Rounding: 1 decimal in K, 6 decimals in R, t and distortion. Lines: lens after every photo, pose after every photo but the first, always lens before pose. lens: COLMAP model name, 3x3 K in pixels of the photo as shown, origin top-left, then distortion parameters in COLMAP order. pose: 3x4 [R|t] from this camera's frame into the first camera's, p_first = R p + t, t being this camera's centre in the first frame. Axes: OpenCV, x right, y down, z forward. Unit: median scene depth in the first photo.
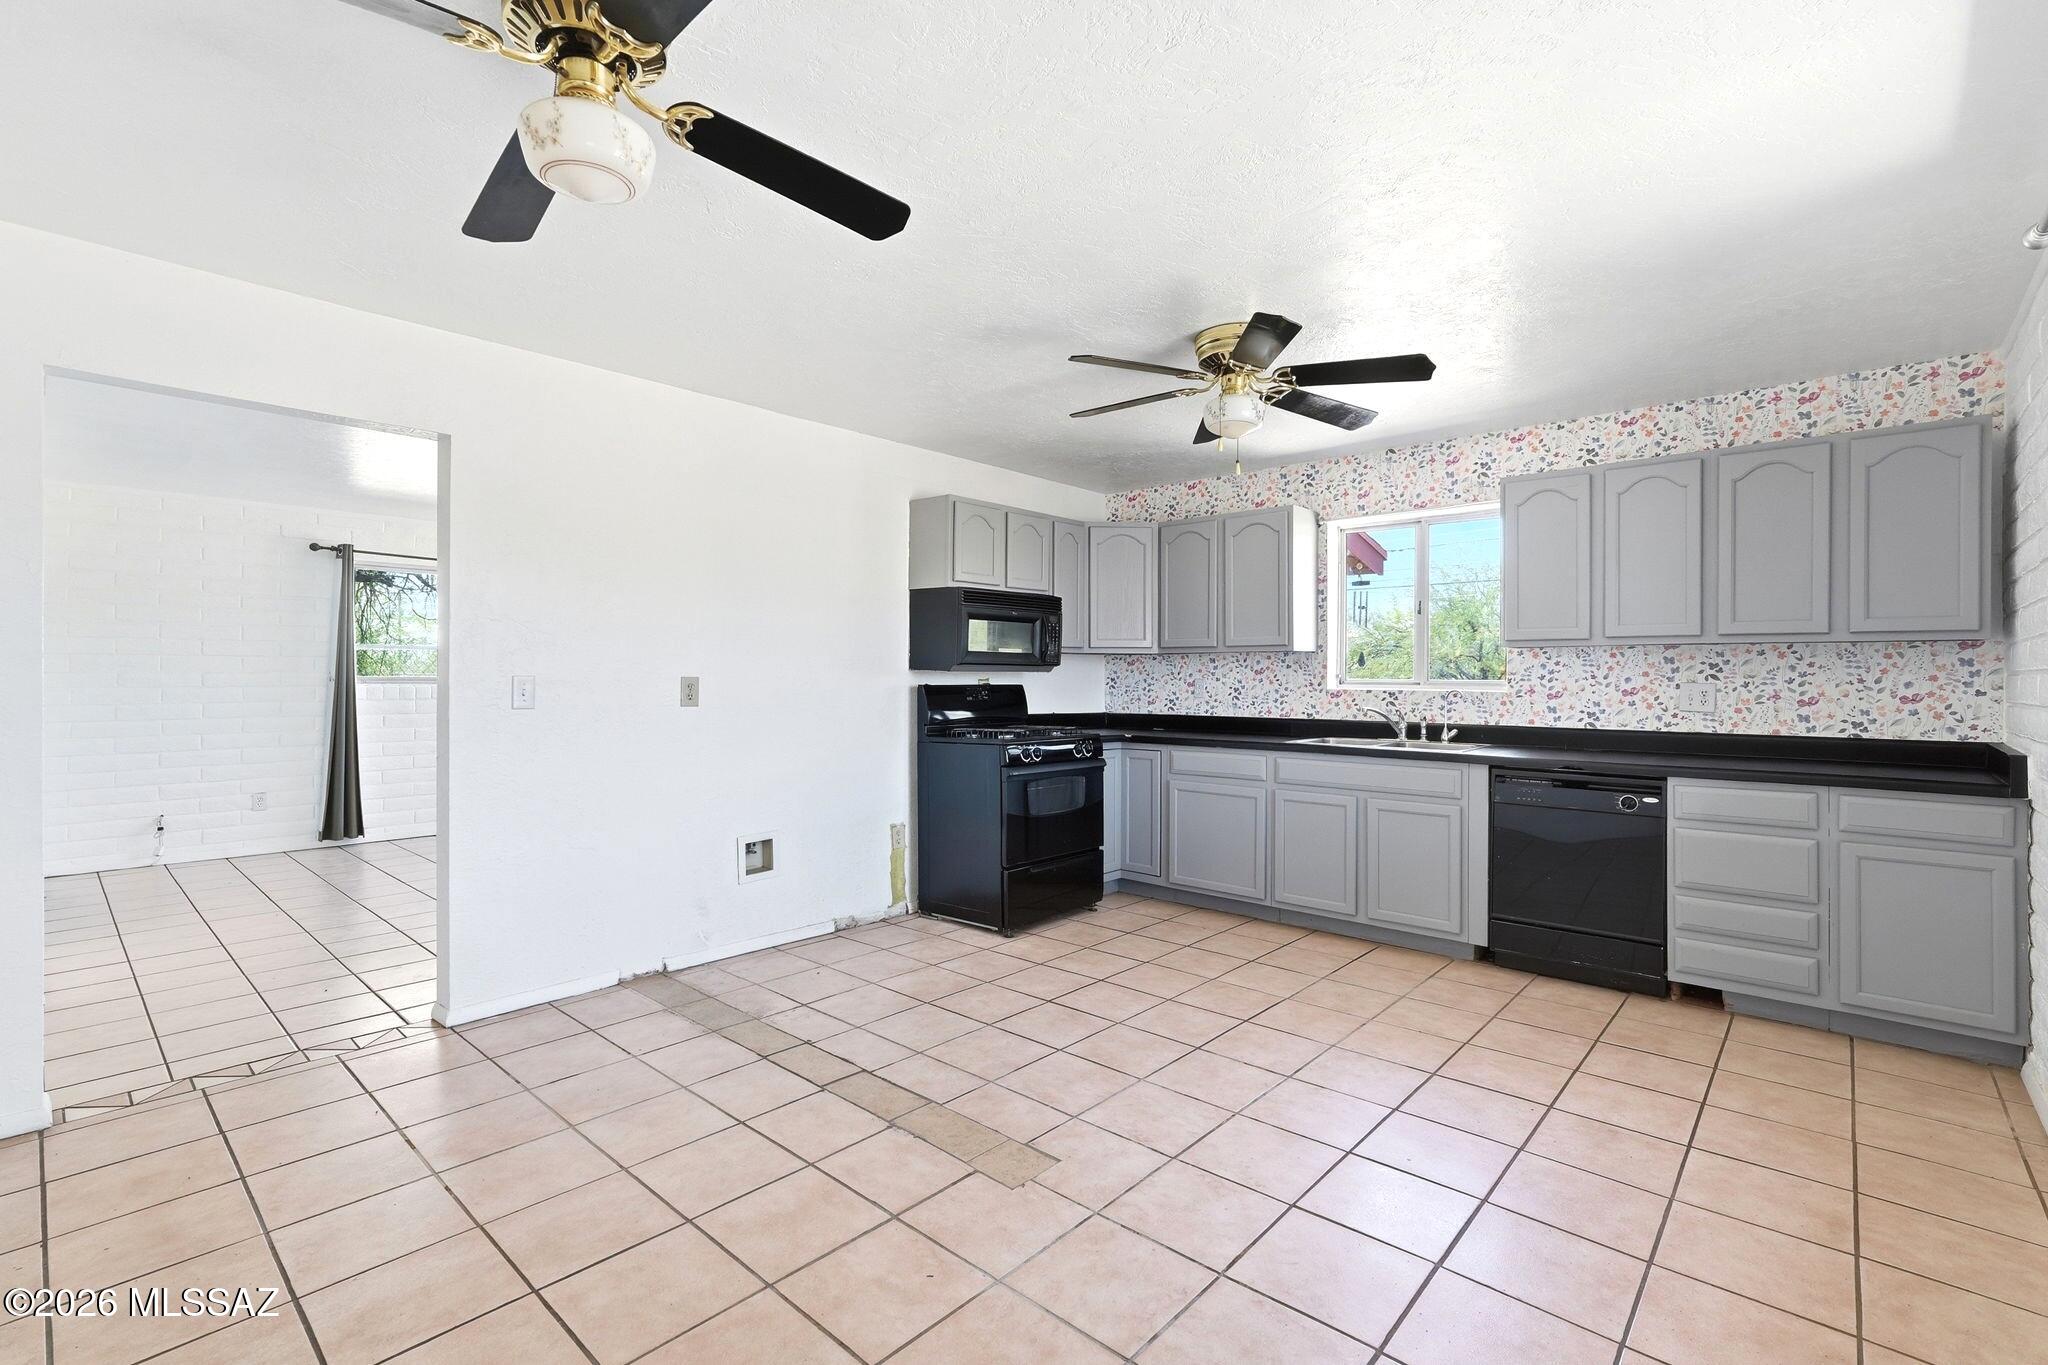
lens RADIAL K [[923.5, 0, 1038.8], [0, 923.5, 668.9], [0, 0, 1]] dist [-0.015471, 0.001146]
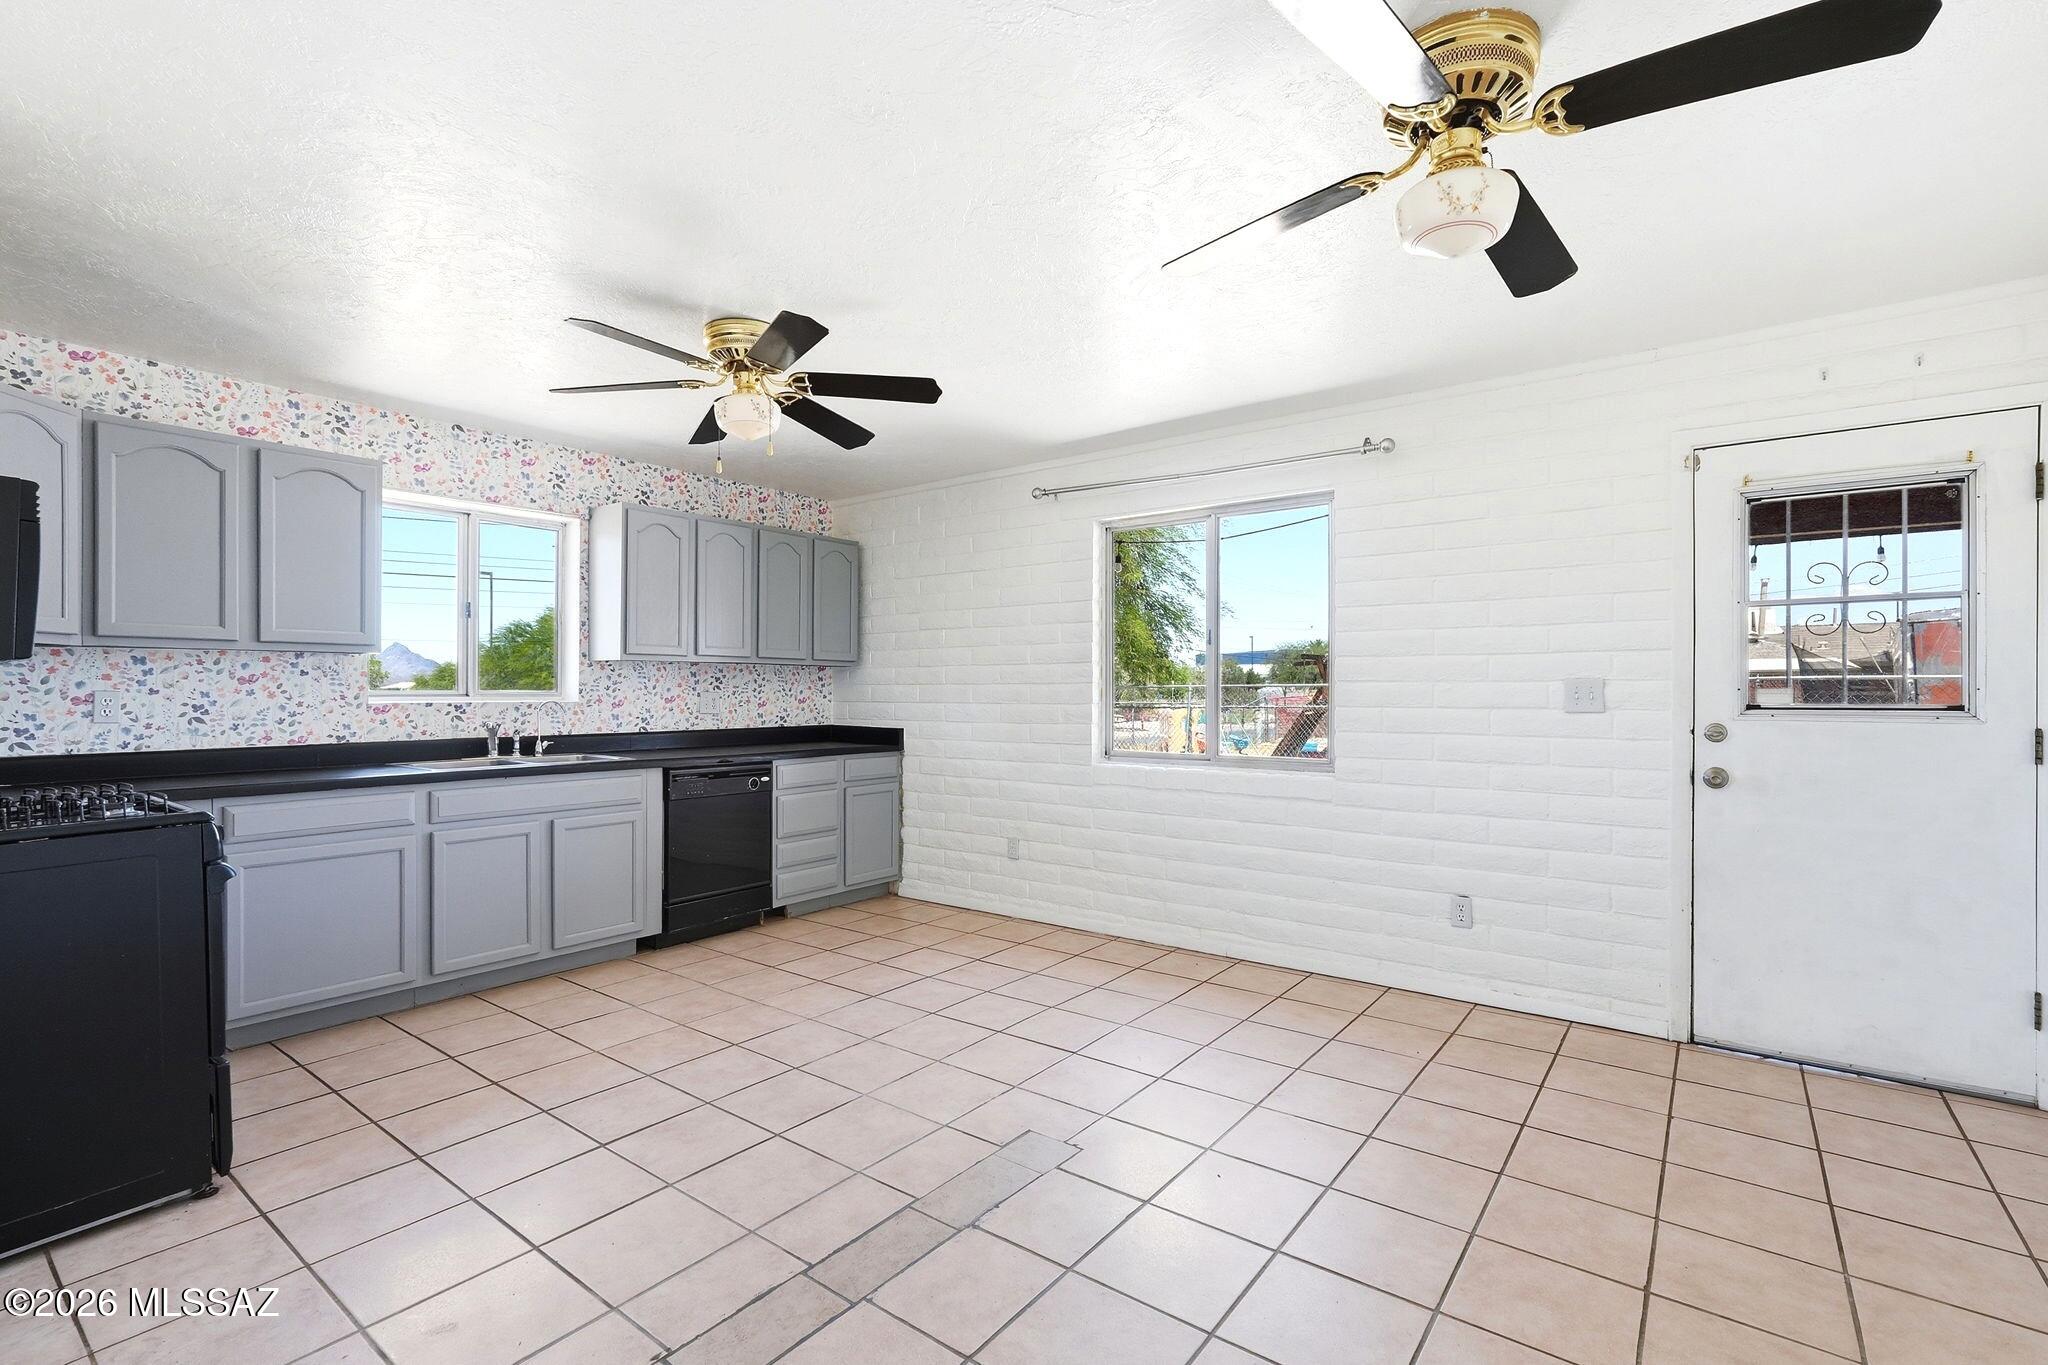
lens RADIAL K [[923.5, 0, 1030.8], [0, 923.5, 681.6], [0, 0, 1]] dist [-0.015471, 0.001146]
pose [[-0.089085, -0.000601, 0.996024, -0.606772], [-0.016360, 0.999866, -0.000860, -0.005425], [-0.995890, -0.016372, -0.089083, 0.613650]]
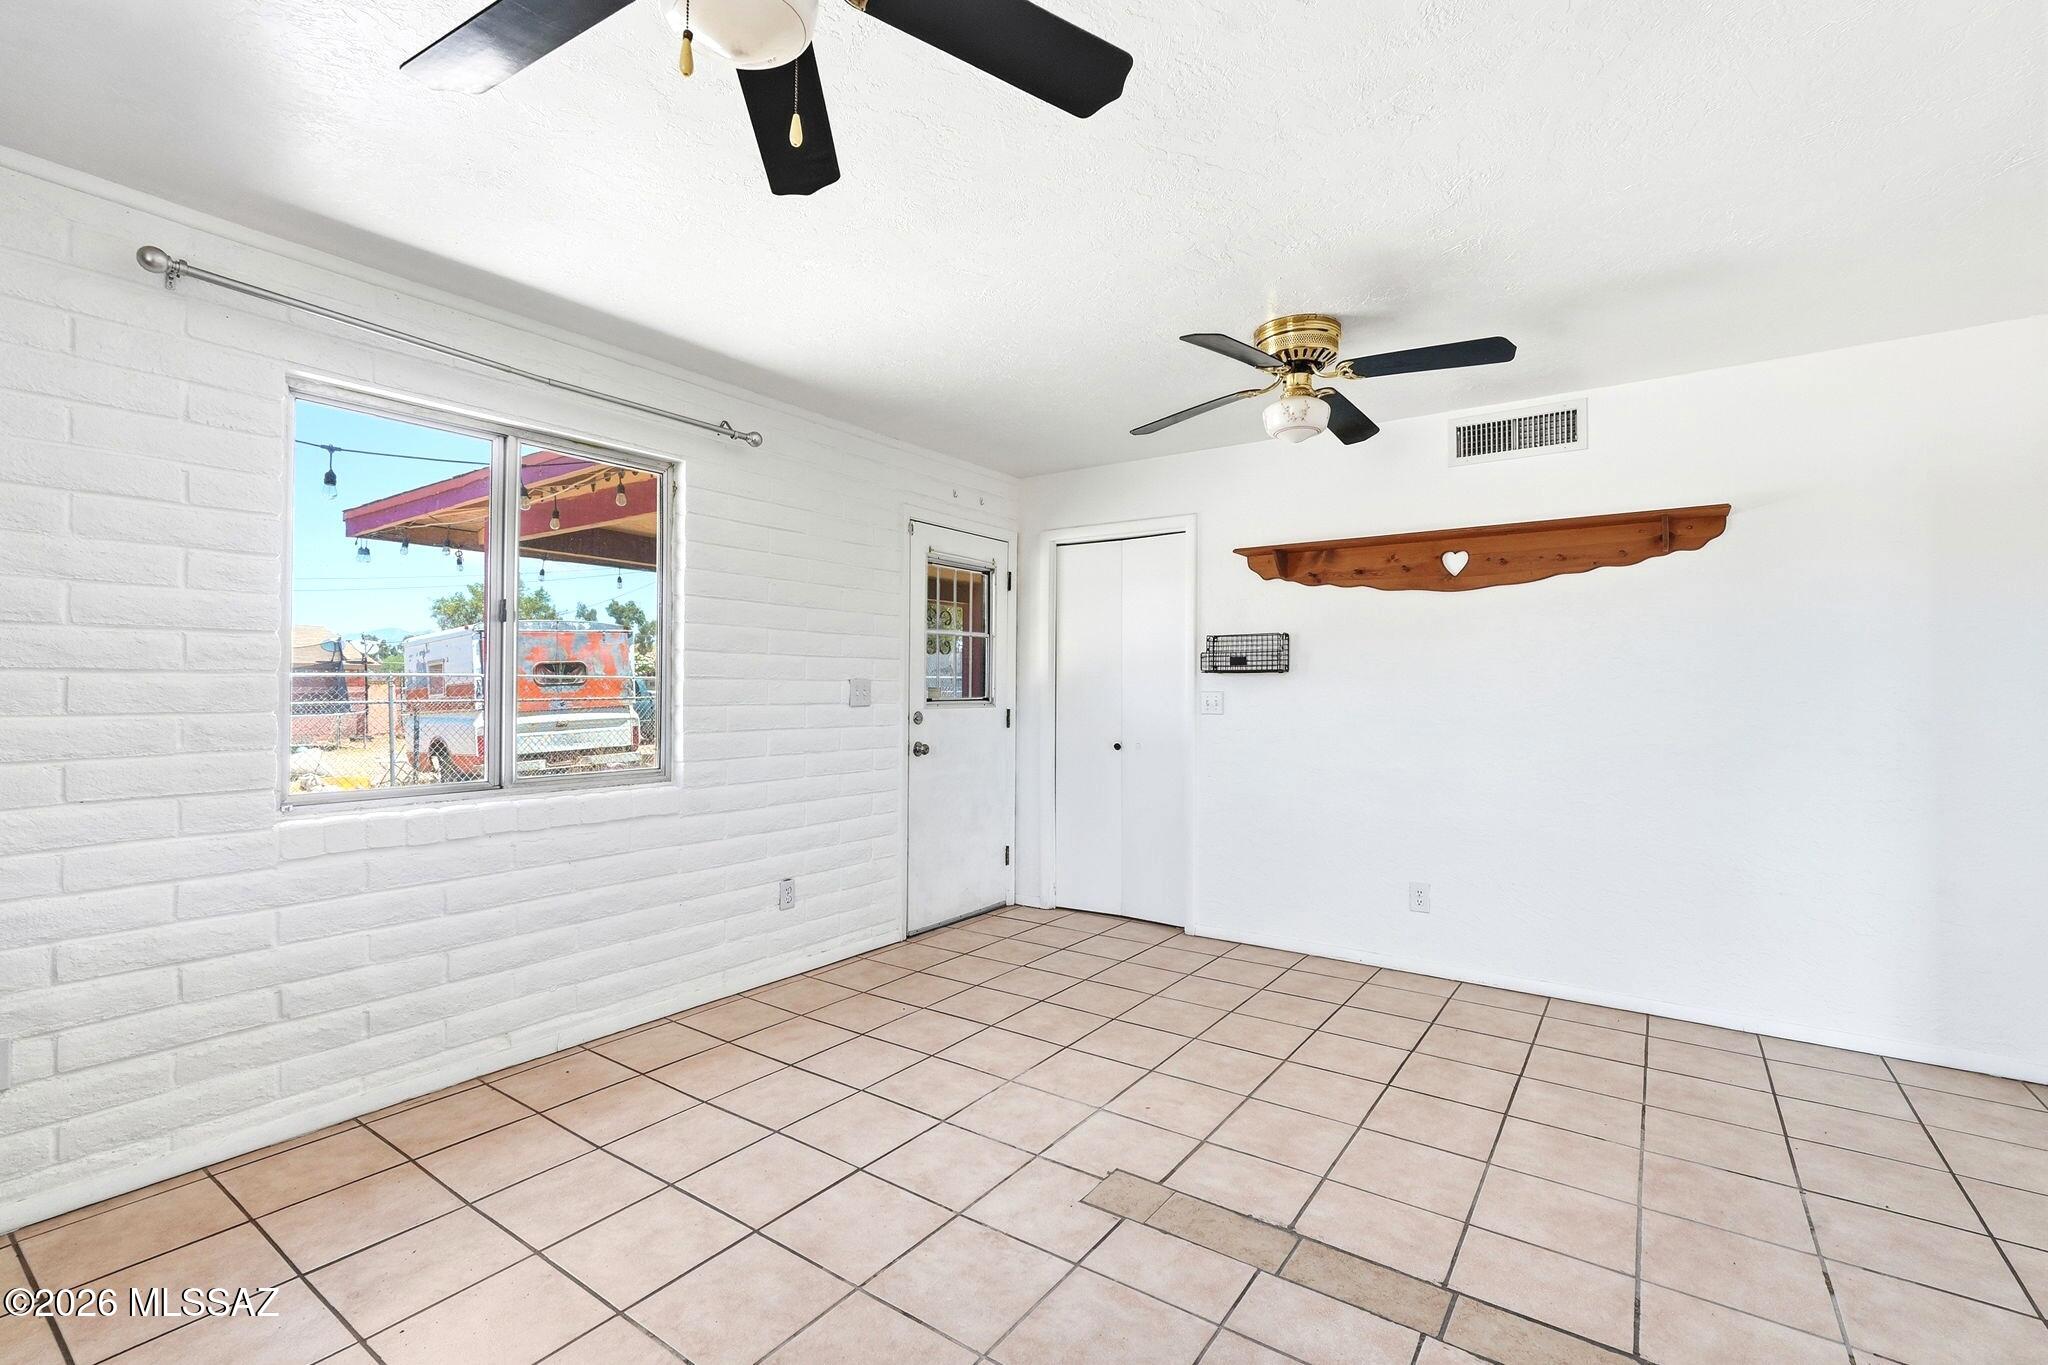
lens RADIAL K [[878.5, 0, 1025.0], [0, 878.5, 680.3], [0, 0, 1]] dist [-0.005149, -0.000080]
pose [[-0.994986, -0.008305, -0.099665, 0.096560], [-0.005049, 0.999447, -0.032870, 0.016347], [0.099882, -0.032202, -0.994478, 1.058356]]
